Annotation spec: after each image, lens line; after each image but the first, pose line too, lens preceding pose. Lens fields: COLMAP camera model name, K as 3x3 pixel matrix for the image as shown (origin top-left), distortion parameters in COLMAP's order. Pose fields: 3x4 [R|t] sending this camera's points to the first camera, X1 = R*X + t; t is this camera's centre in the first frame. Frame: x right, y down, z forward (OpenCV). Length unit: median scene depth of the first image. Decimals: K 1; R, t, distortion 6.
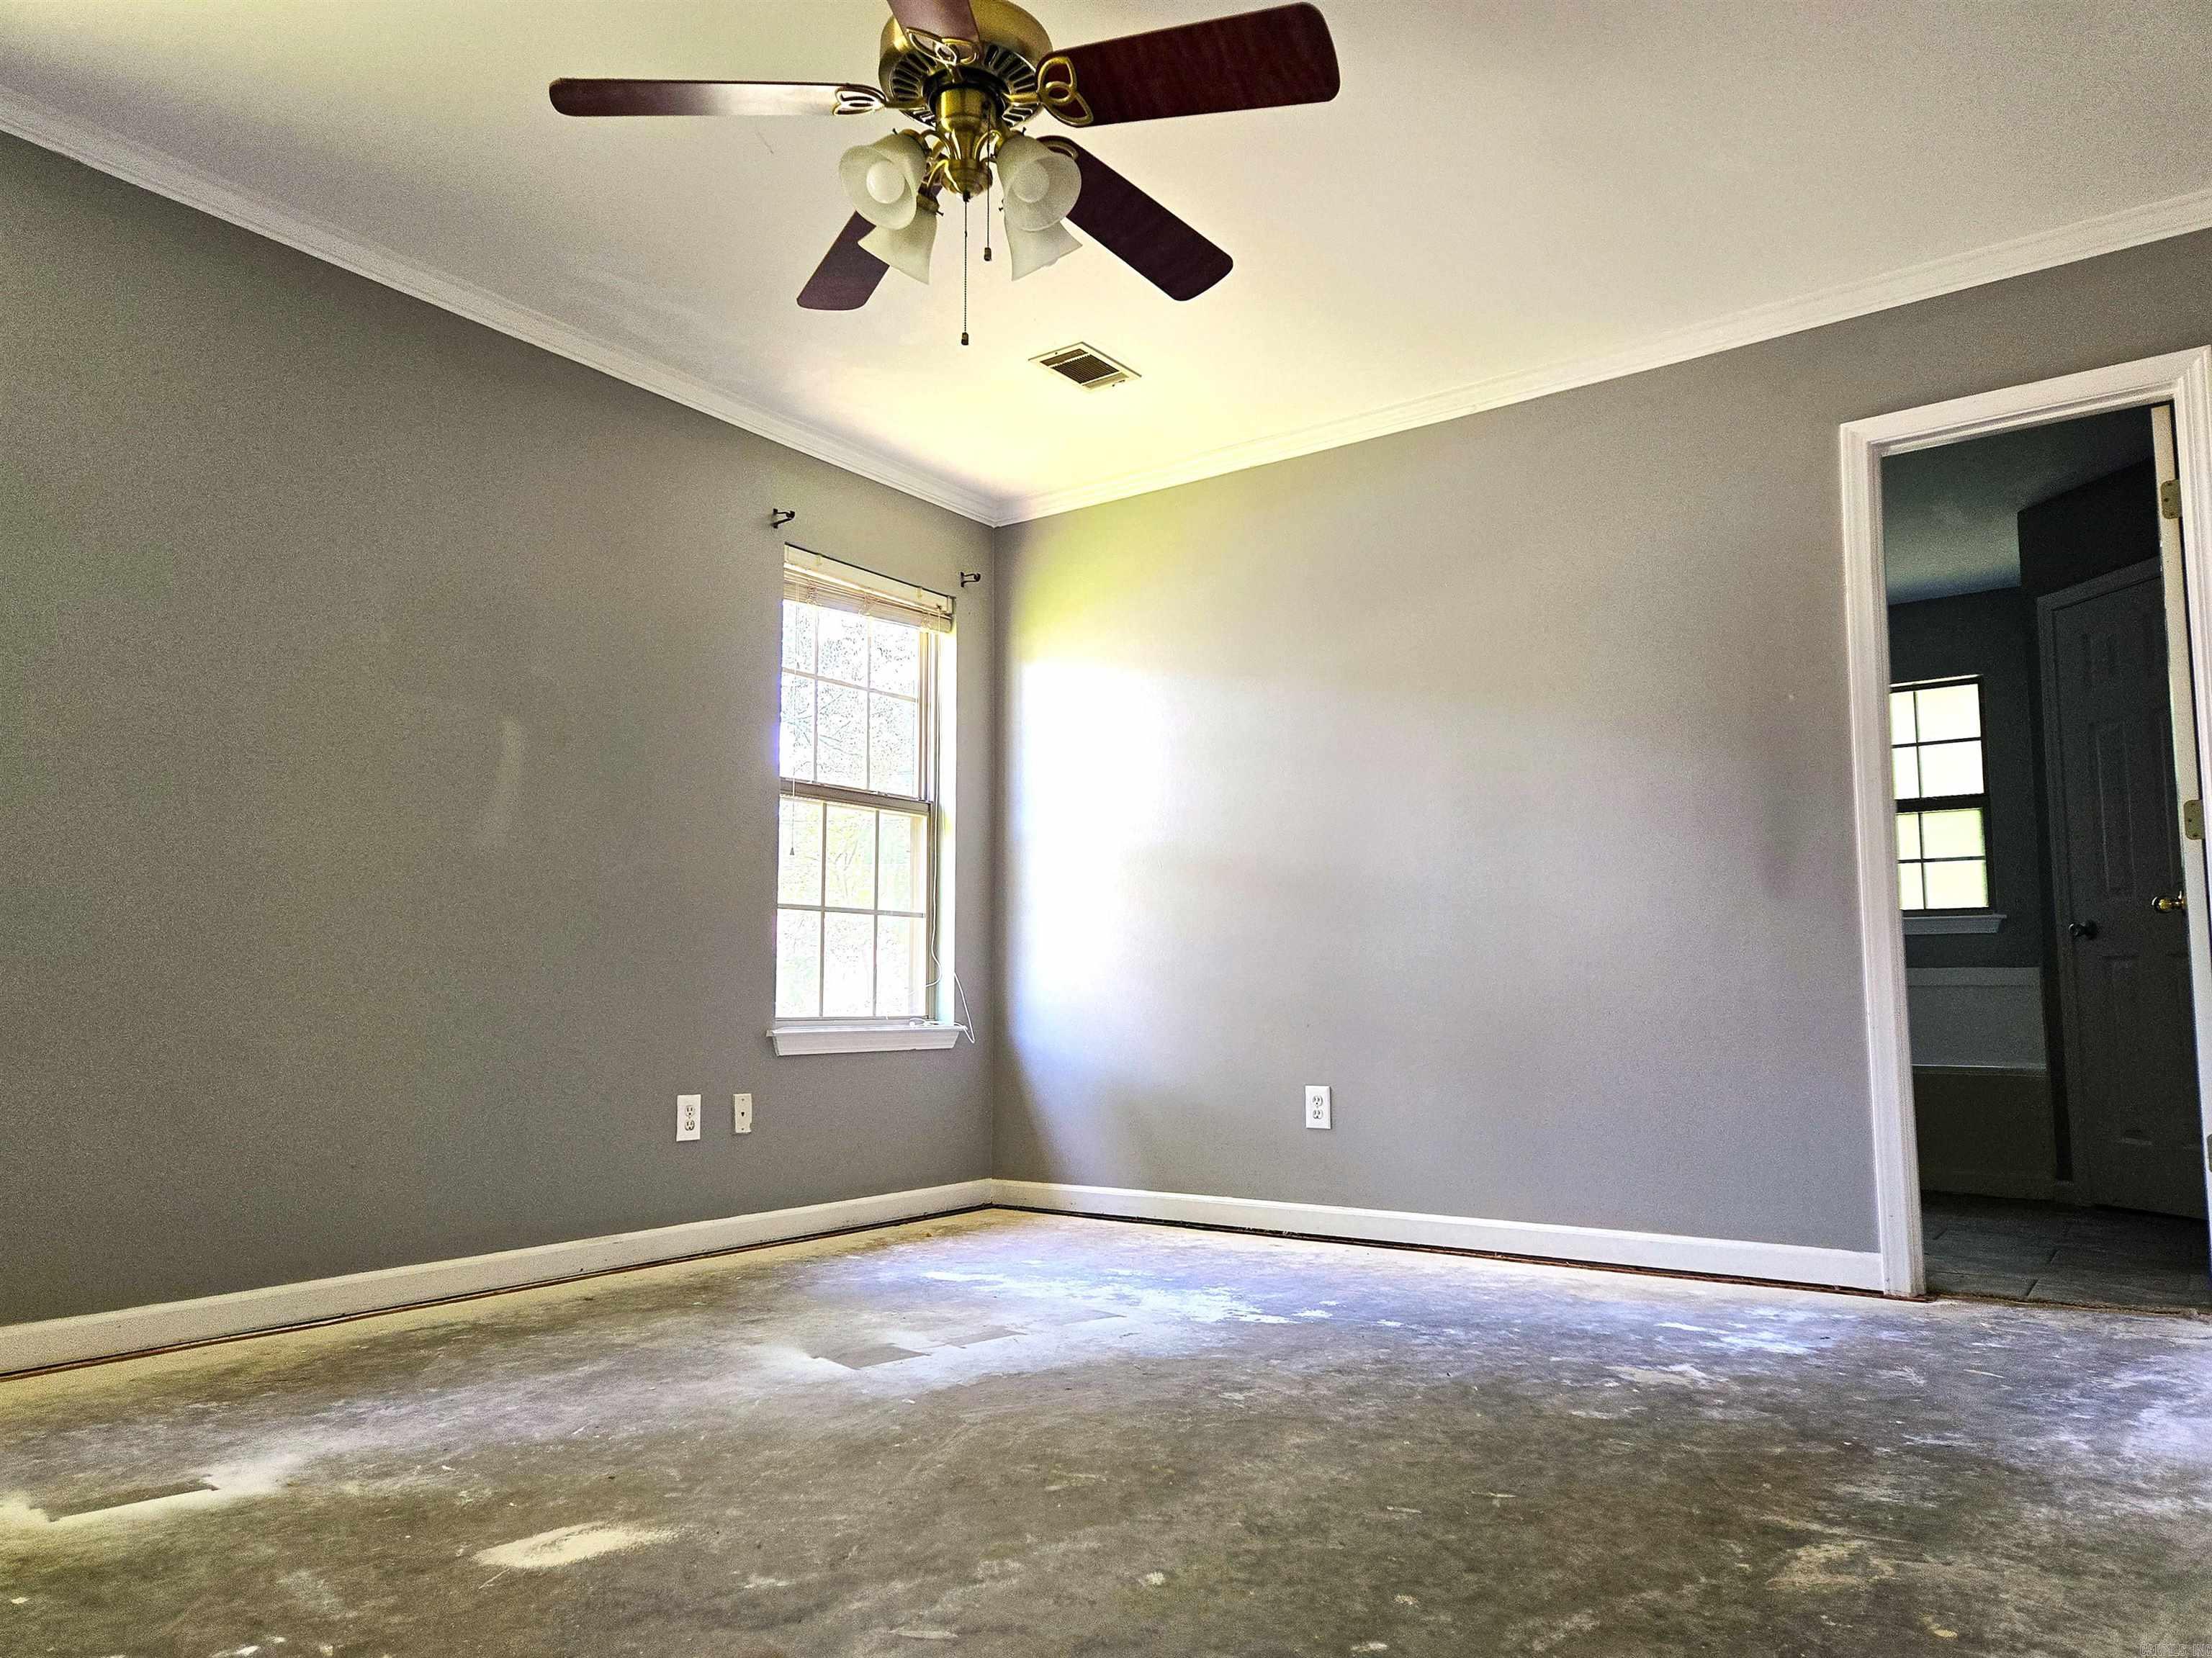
lens RADIAL K [[1533.8, 0, 1106.0], [0, 1533.8, 829.0], [0, 0, 1]] dist [0.081081, -0.059307]
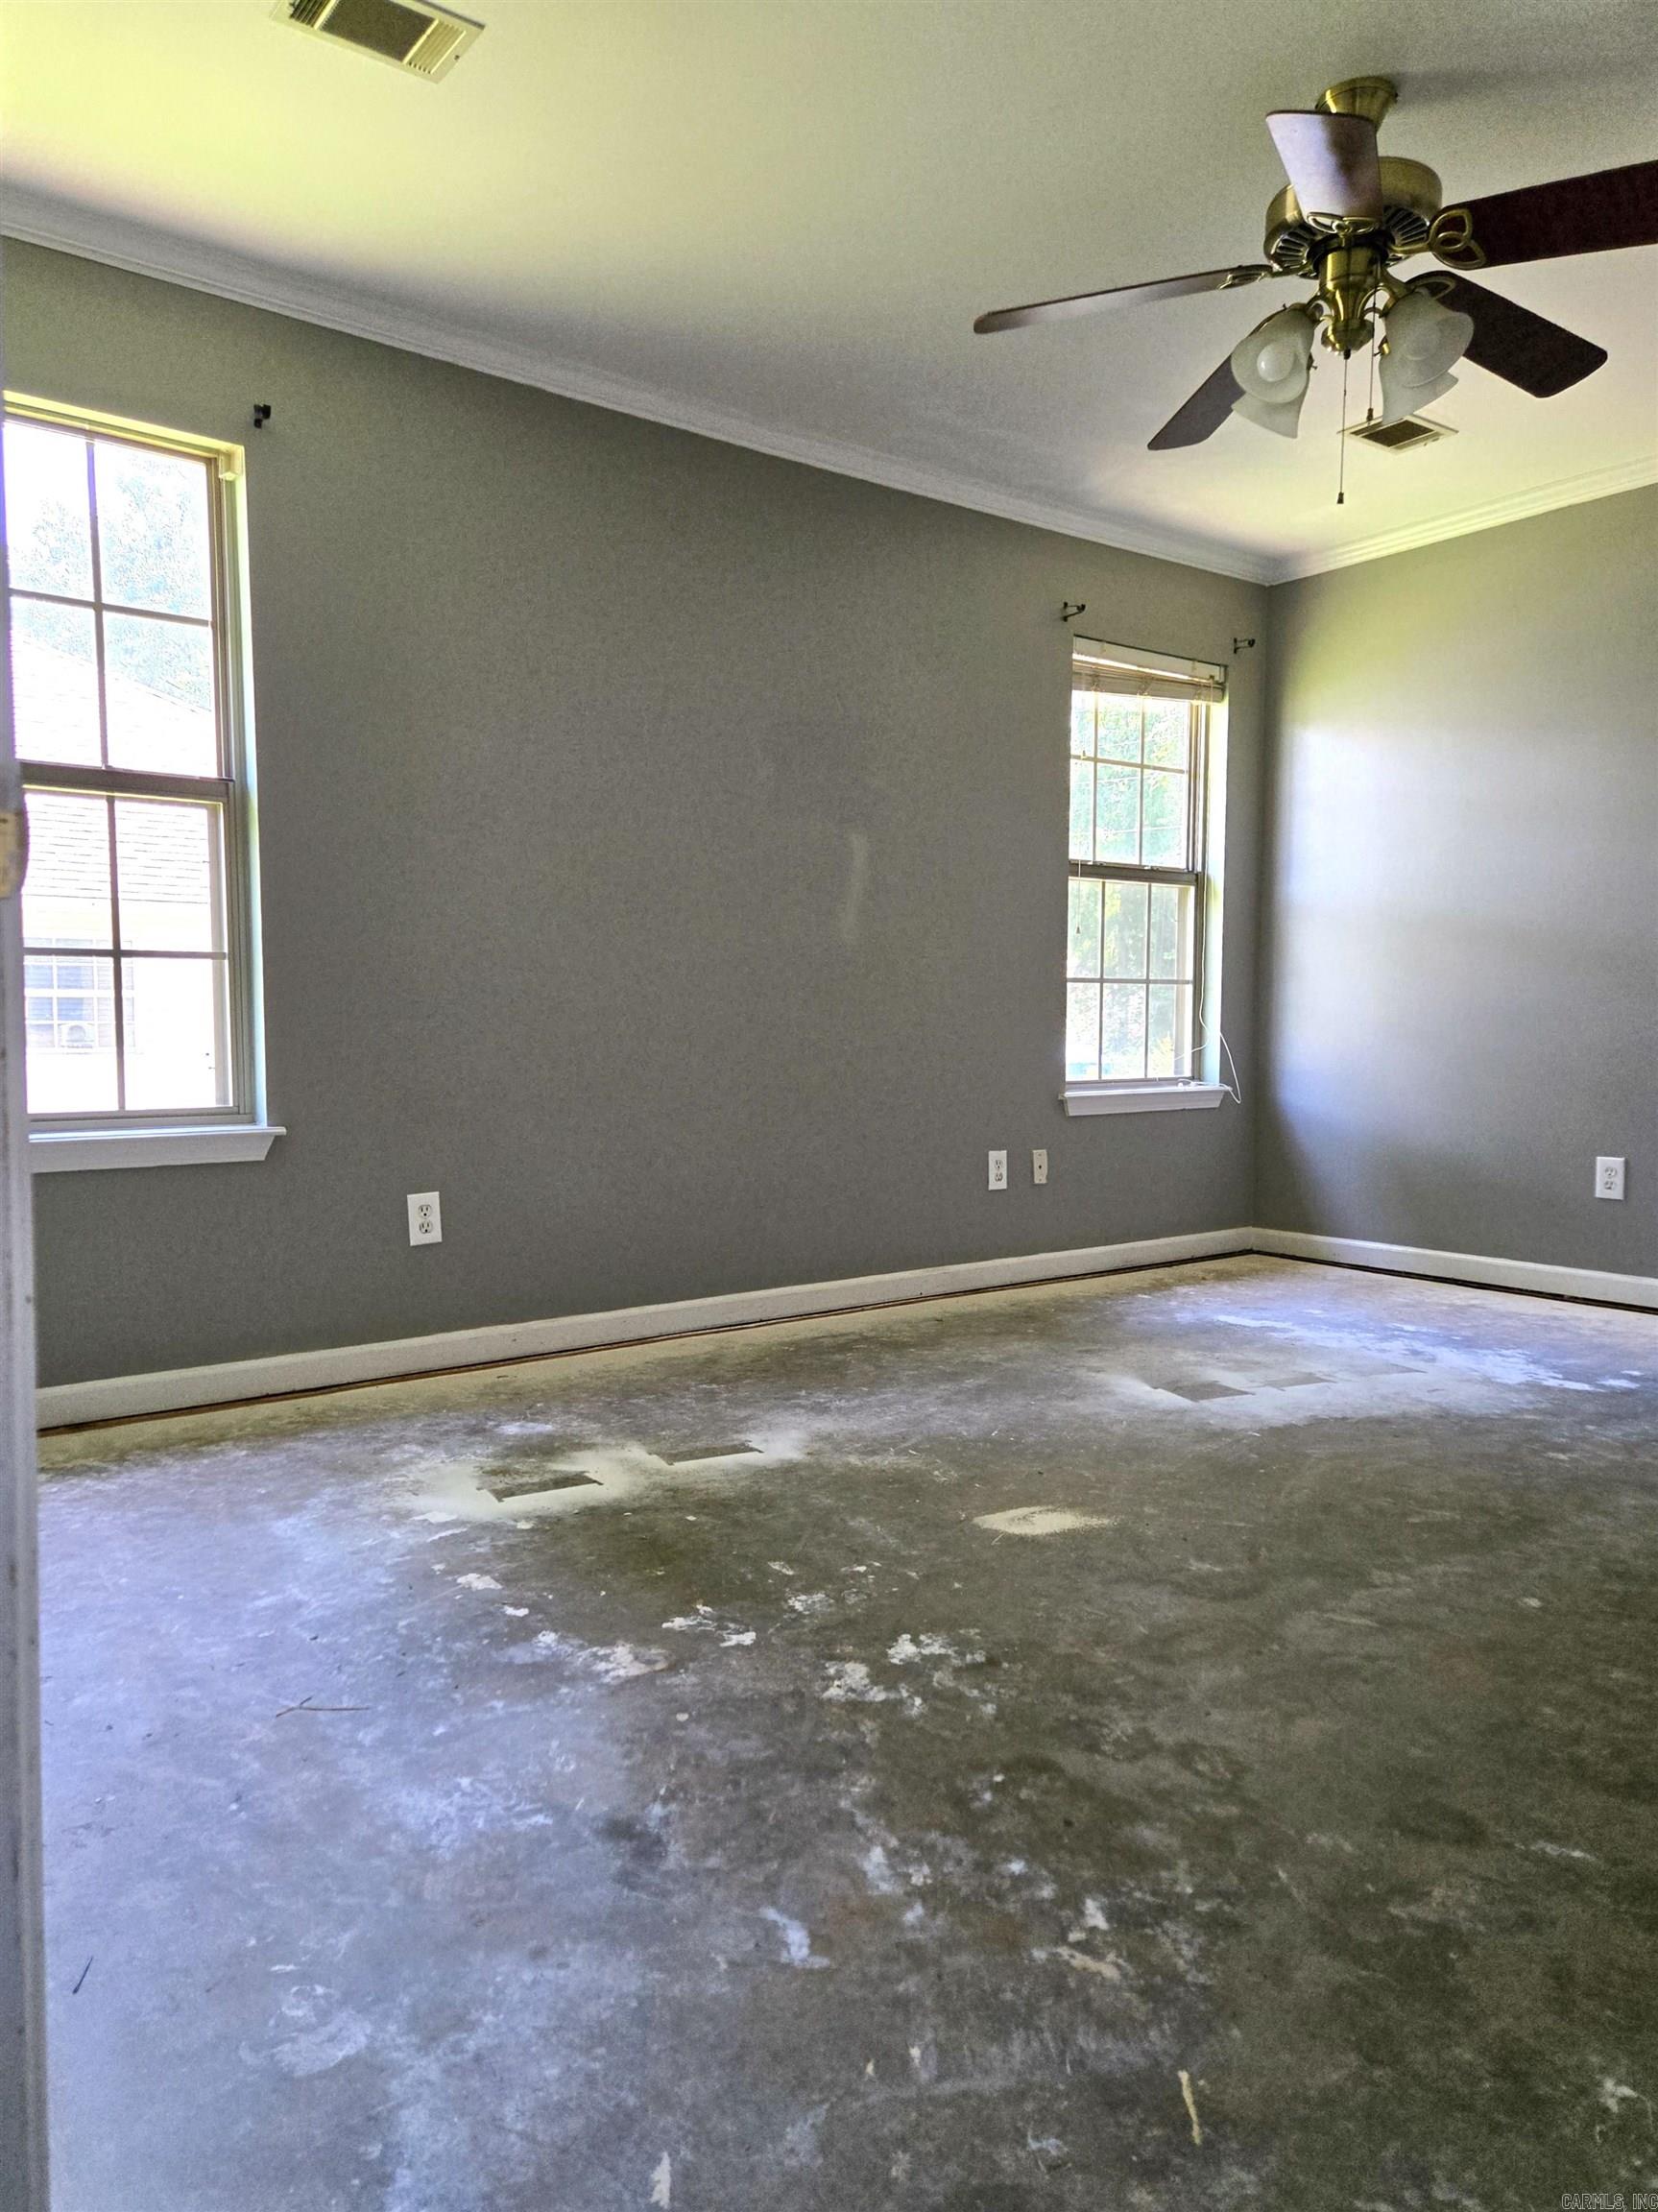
lens RADIAL K [[1533.9, 0, 829.0], [0, 1533.9, 1106.0], [0, 0, 1]] dist [0.081081, -0.059307]
pose [[0.956069, 0.019922, -0.292466, -0.087130], [0.028603, 0.986588, 0.160706, -0.070577], [0.291745, -0.162011, 0.942676, -0.154274]]
